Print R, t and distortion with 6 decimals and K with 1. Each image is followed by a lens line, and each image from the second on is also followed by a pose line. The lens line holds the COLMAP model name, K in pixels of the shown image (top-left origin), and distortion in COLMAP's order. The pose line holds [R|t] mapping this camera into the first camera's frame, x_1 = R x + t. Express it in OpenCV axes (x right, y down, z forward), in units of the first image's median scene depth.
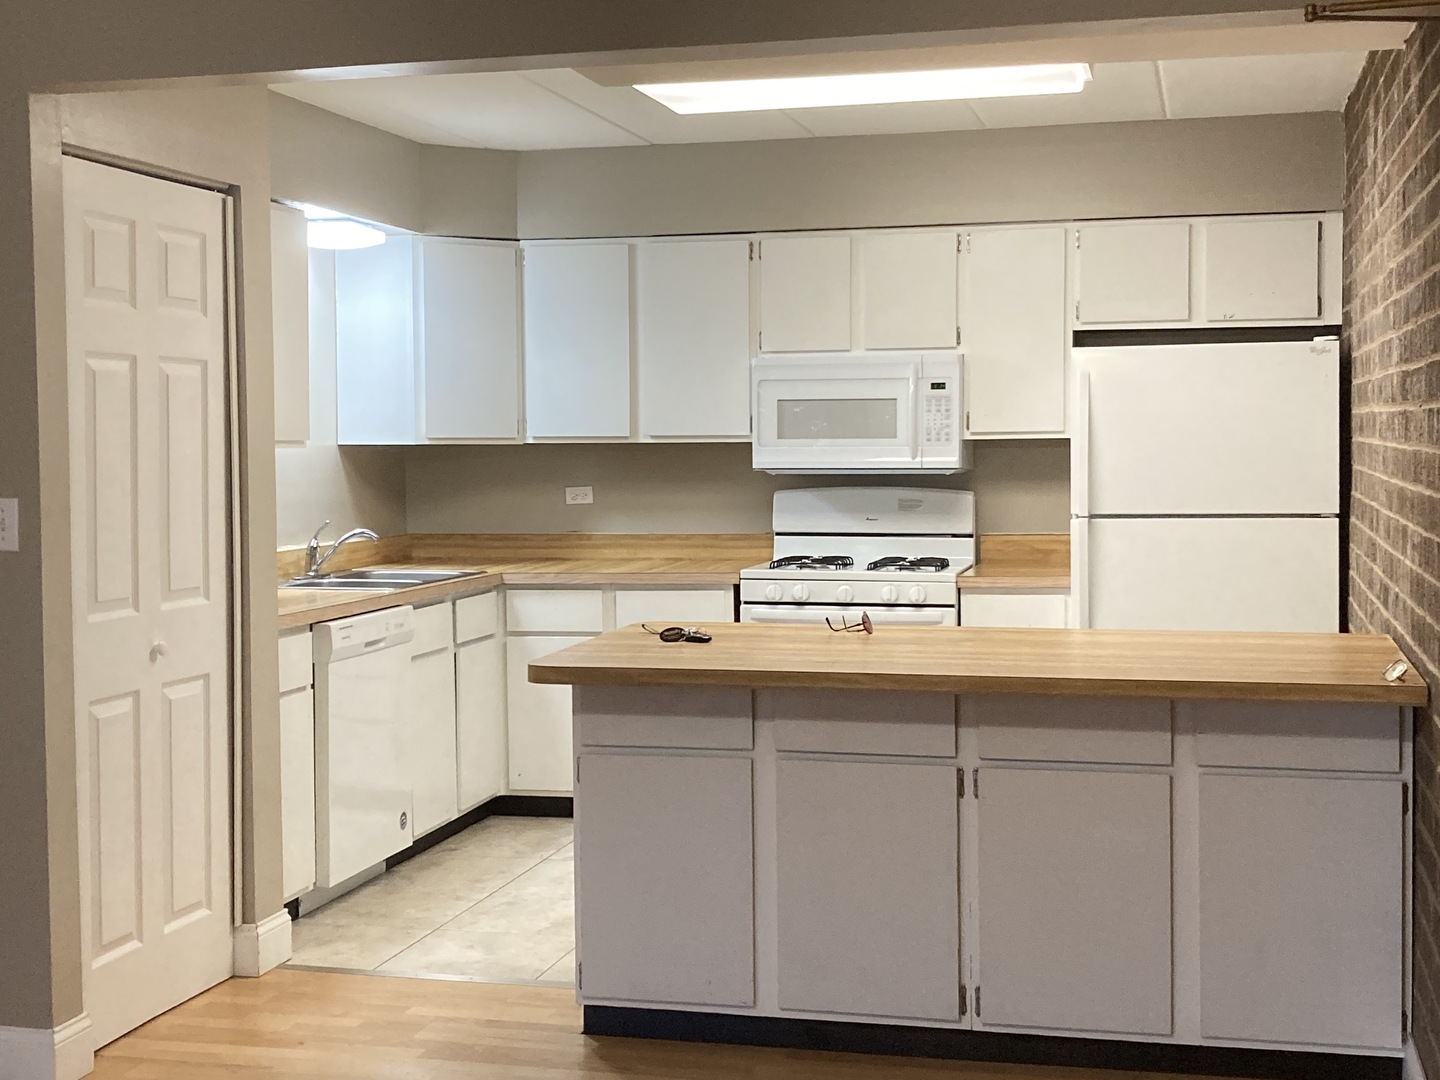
lens RADIAL K [[1932.0, 0, 720.0], [0, 1932.0, 540.0], [0, 0, 1]] dist [0.236806, 0.009027]
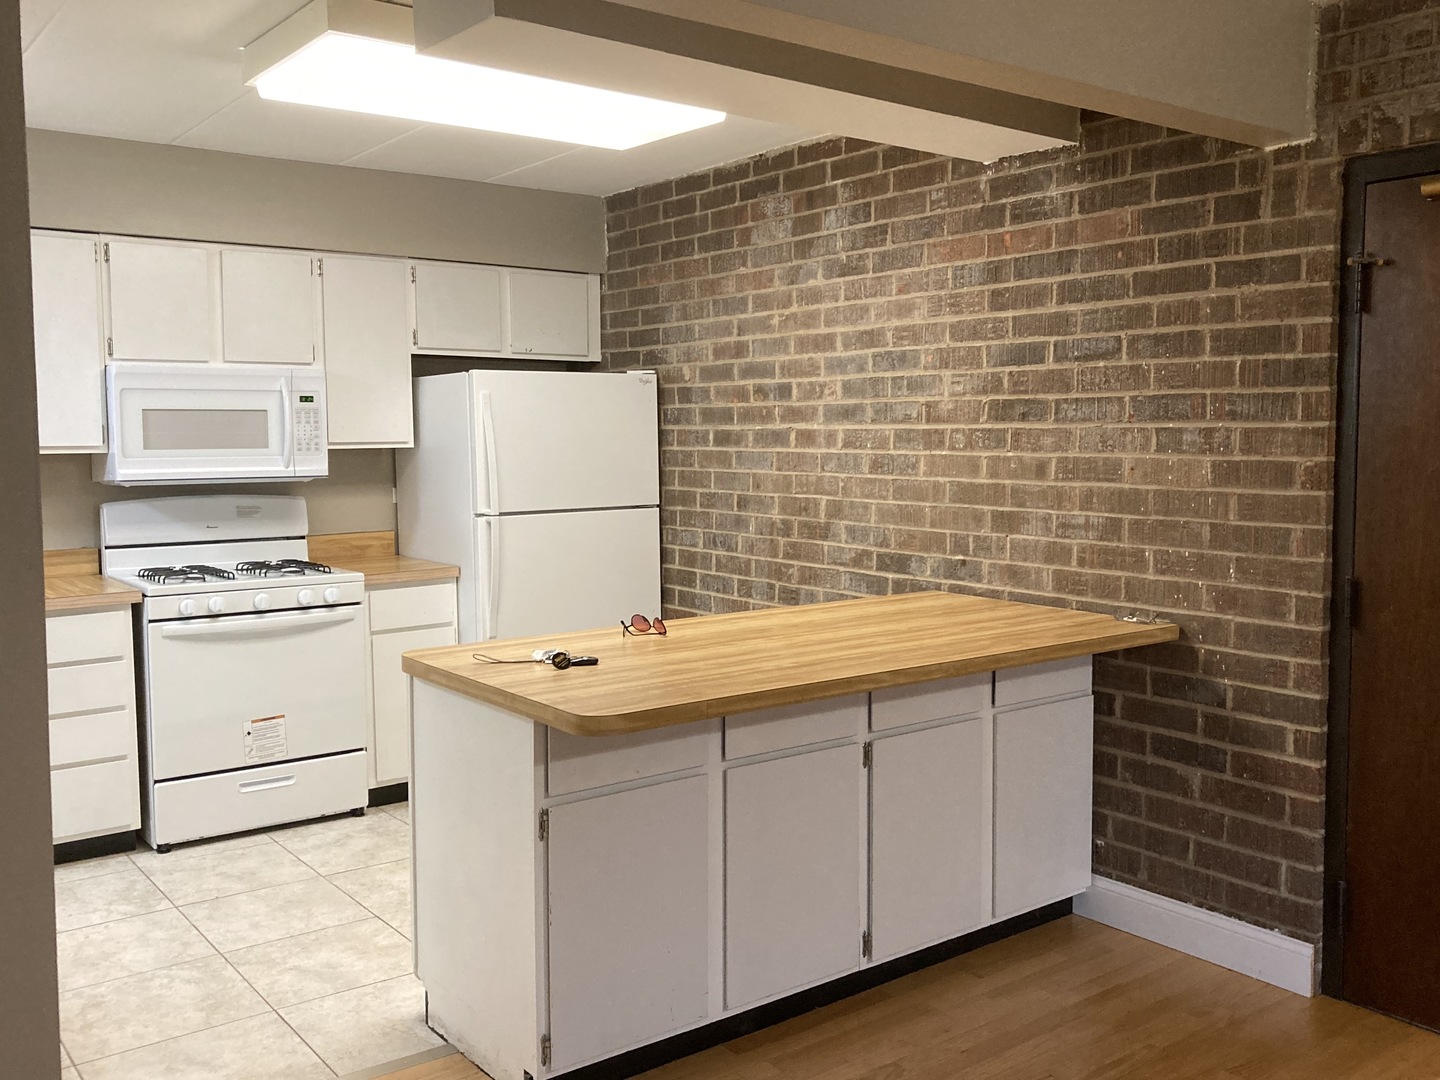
lens RADIAL K [[1300.0, 0, 720.0], [0, 1300.0, 540.0], [0, 0, 1]] dist [0.070970, -0.207419]
pose [[0.627377, -0.062513, 0.776203, -0.307356], [0.046739, 0.997998, 0.042598, -0.021956], [-0.777312, 0.009554, 0.629043, 0.370801]]
